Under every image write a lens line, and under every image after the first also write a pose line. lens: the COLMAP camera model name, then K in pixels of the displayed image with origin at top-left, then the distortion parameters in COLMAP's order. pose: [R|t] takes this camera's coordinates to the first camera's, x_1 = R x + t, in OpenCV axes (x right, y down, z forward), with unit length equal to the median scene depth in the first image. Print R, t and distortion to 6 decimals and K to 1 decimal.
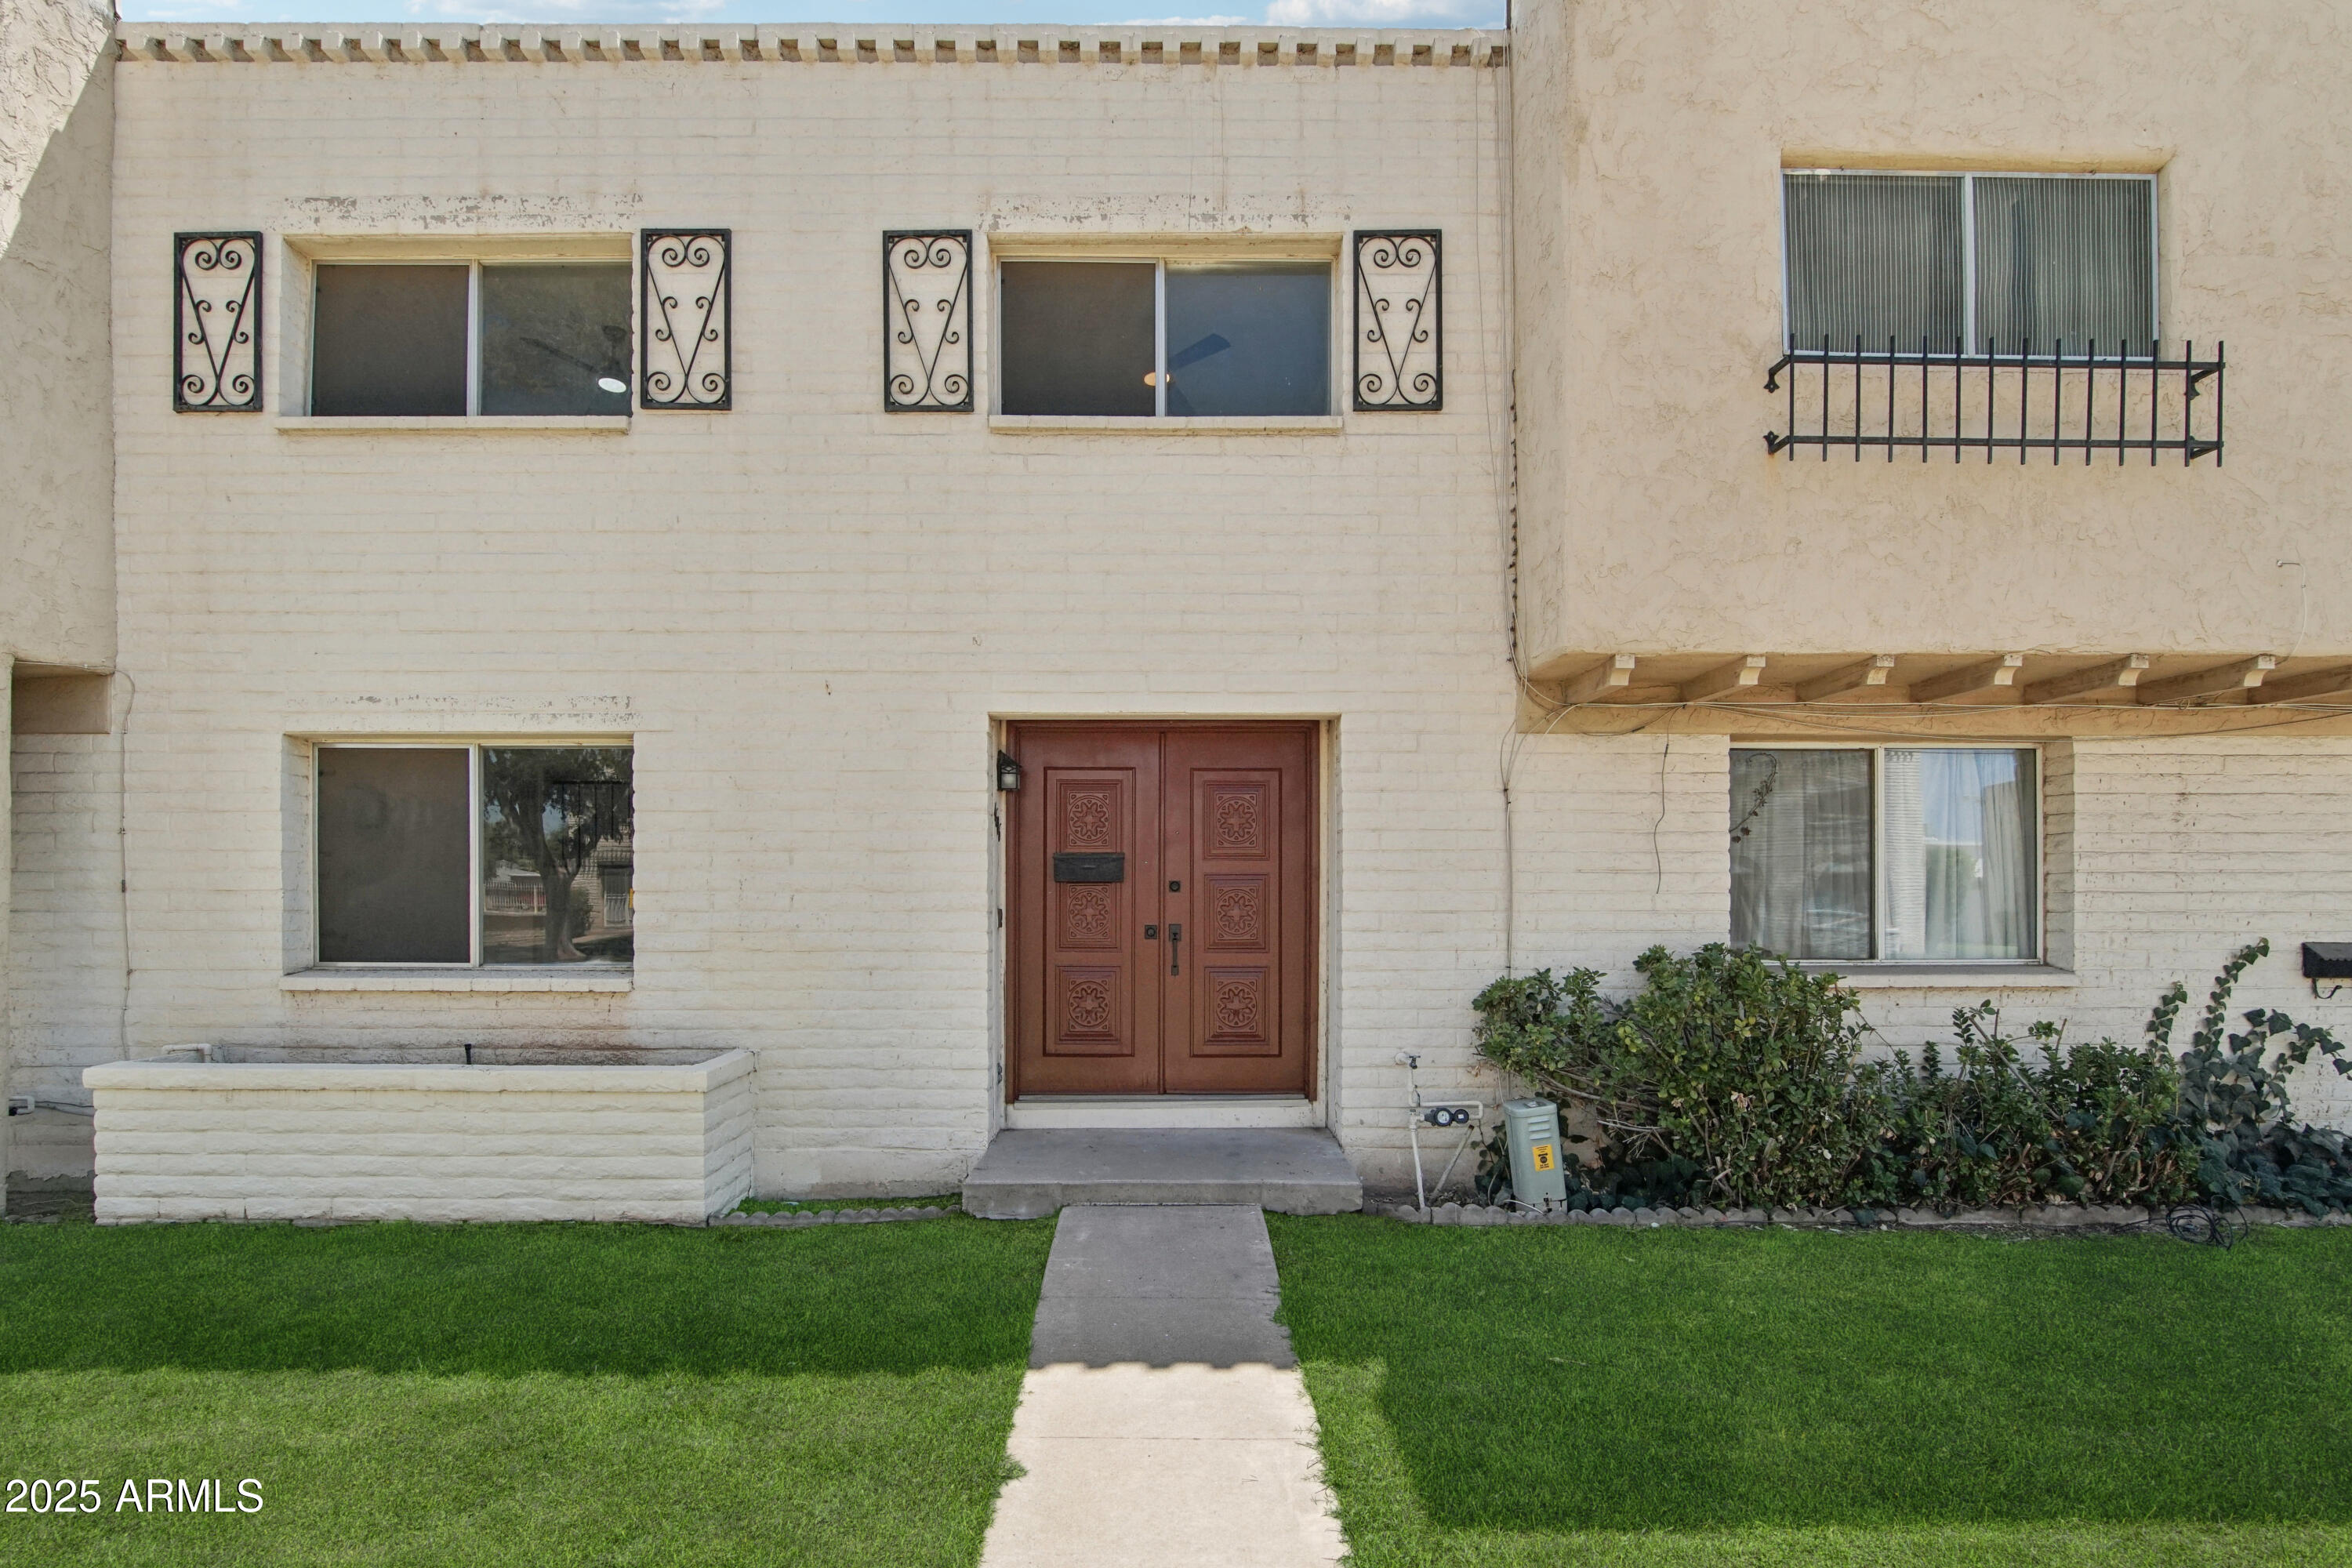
lens RADIAL K [[1094.4, 0, 1175.9], [0, 1094.4, 915.5], [0, 0, 1]] dist [-0.010321, 0.000924]
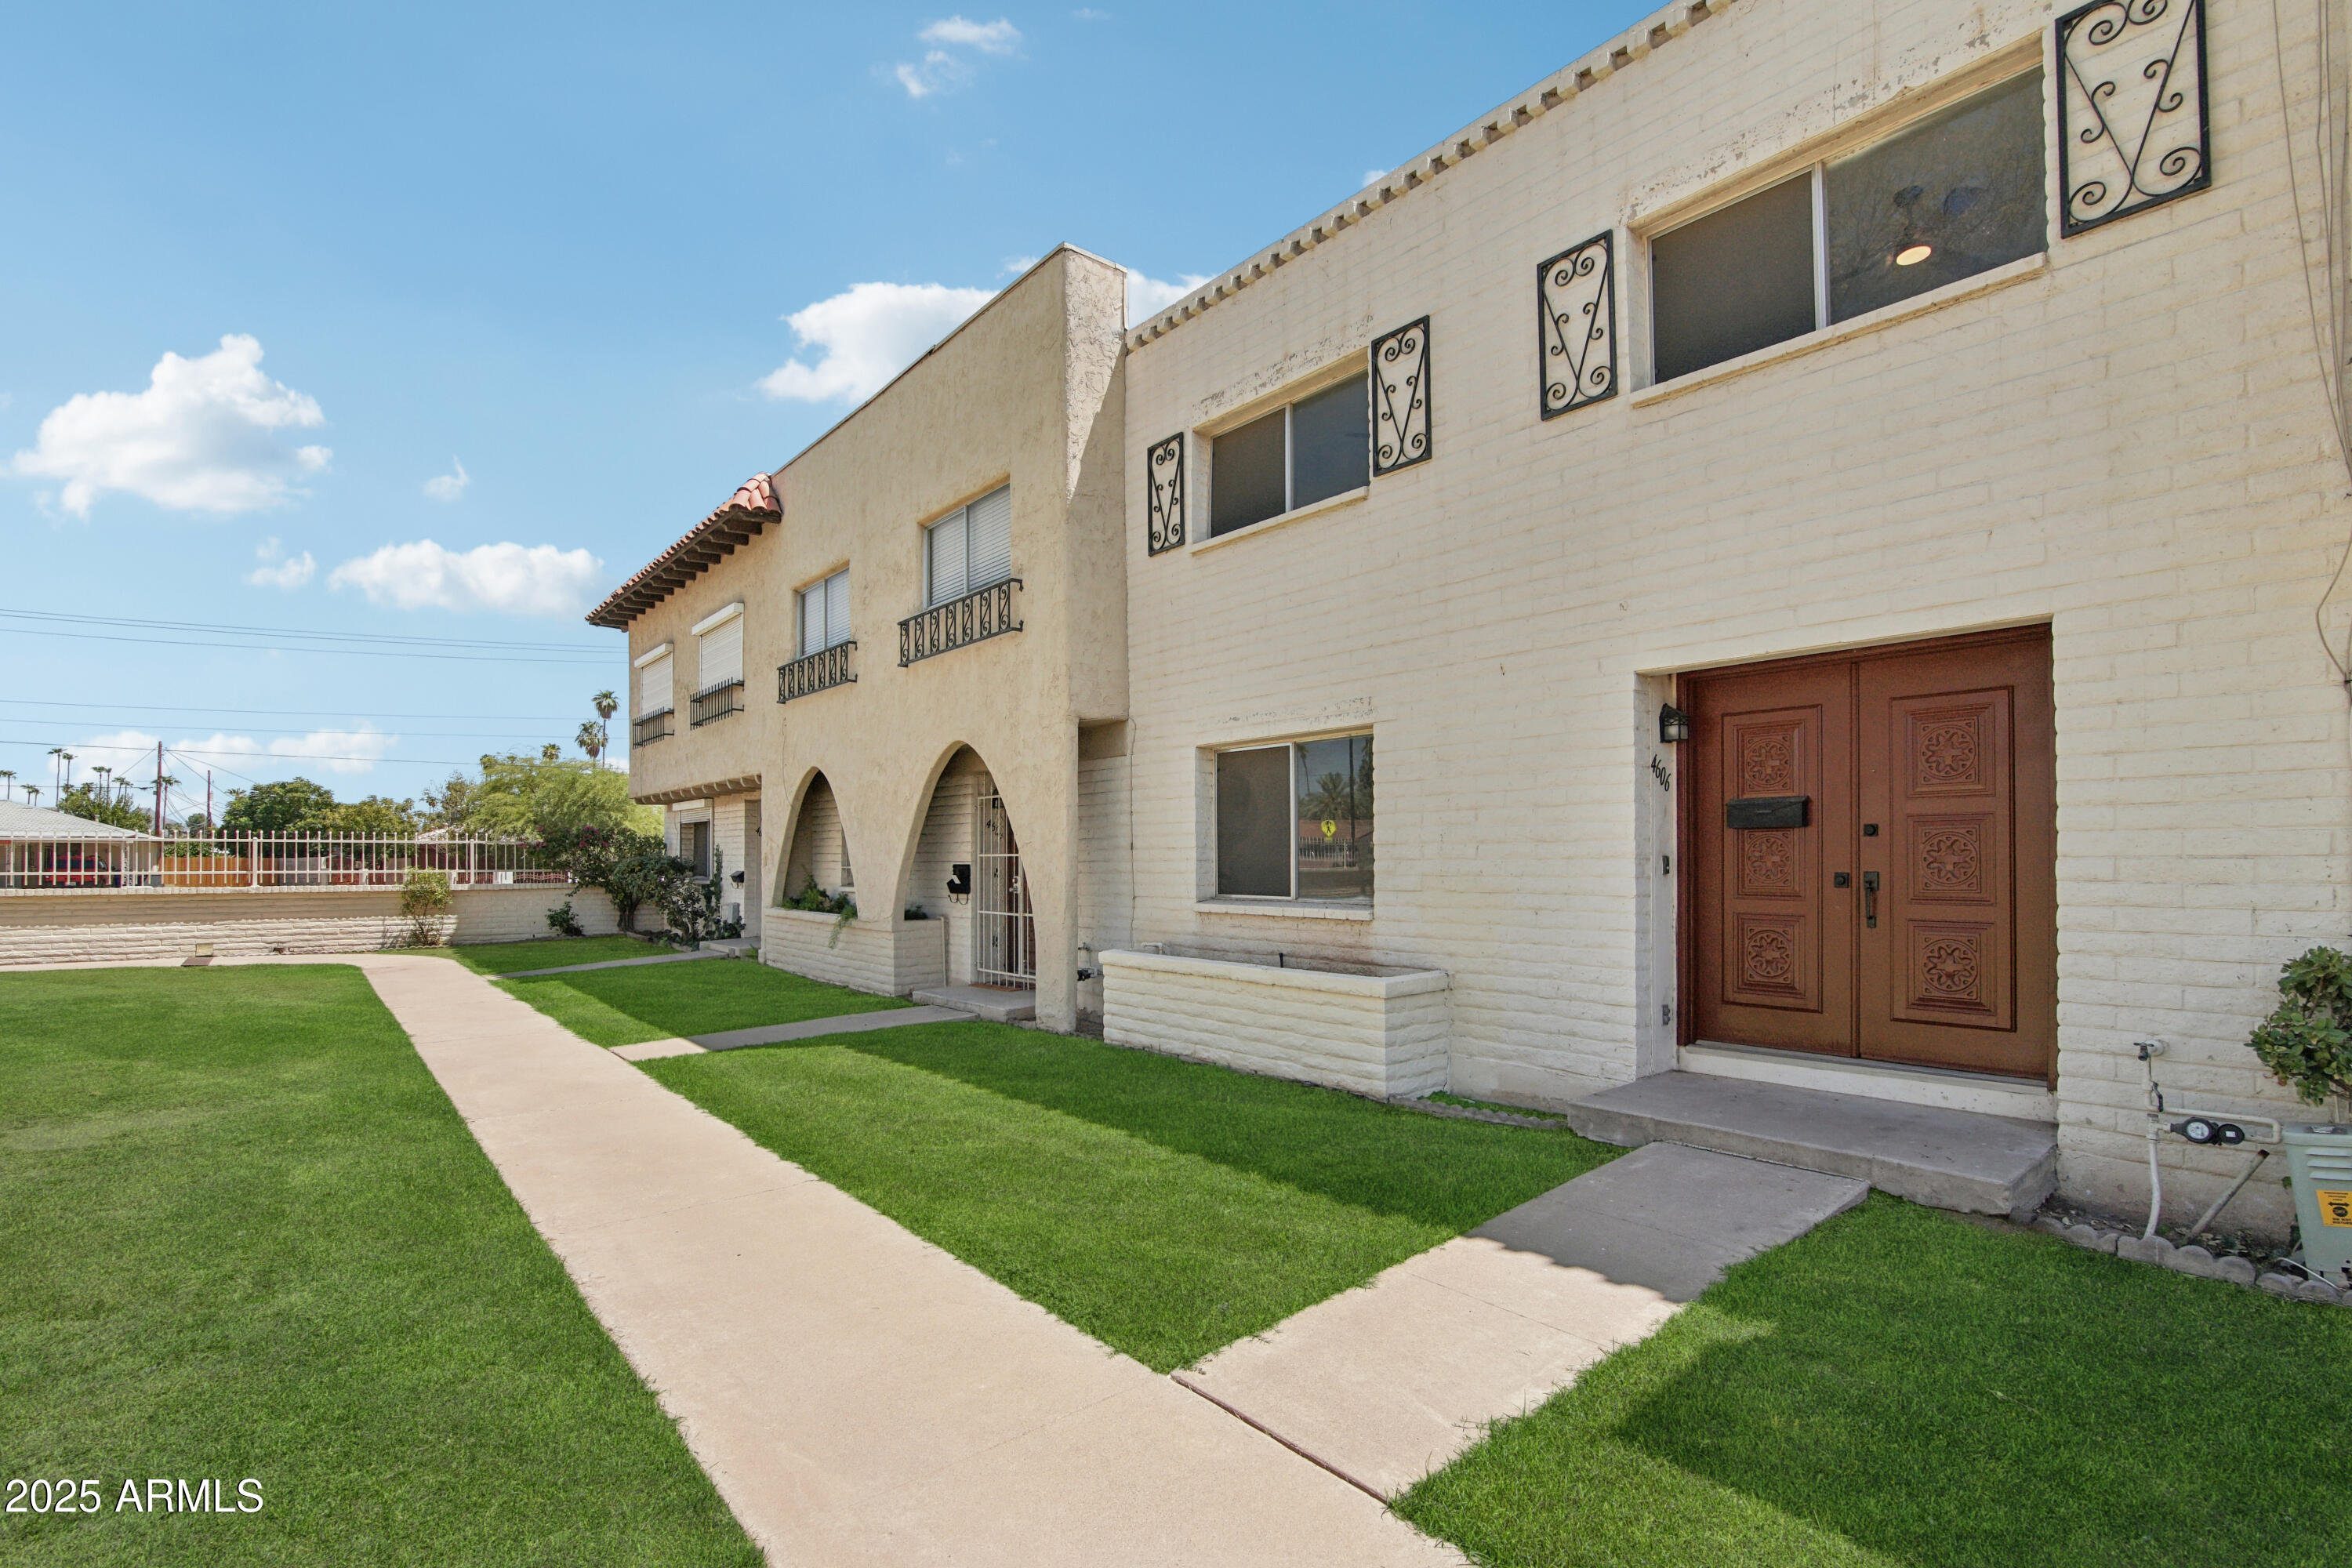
lens RADIAL K [[1045.2, 0, 1176.3], [0, 1045.2, 852.7], [0, 0, 1]] dist [-0.003322, -0.000969]
pose [[0.652203, -0.008528, -0.757996, 0.304825], [0.000587, 0.999942, -0.010746, 0.001179], [0.758044, 0.006564, 0.652170, 0.000939]]
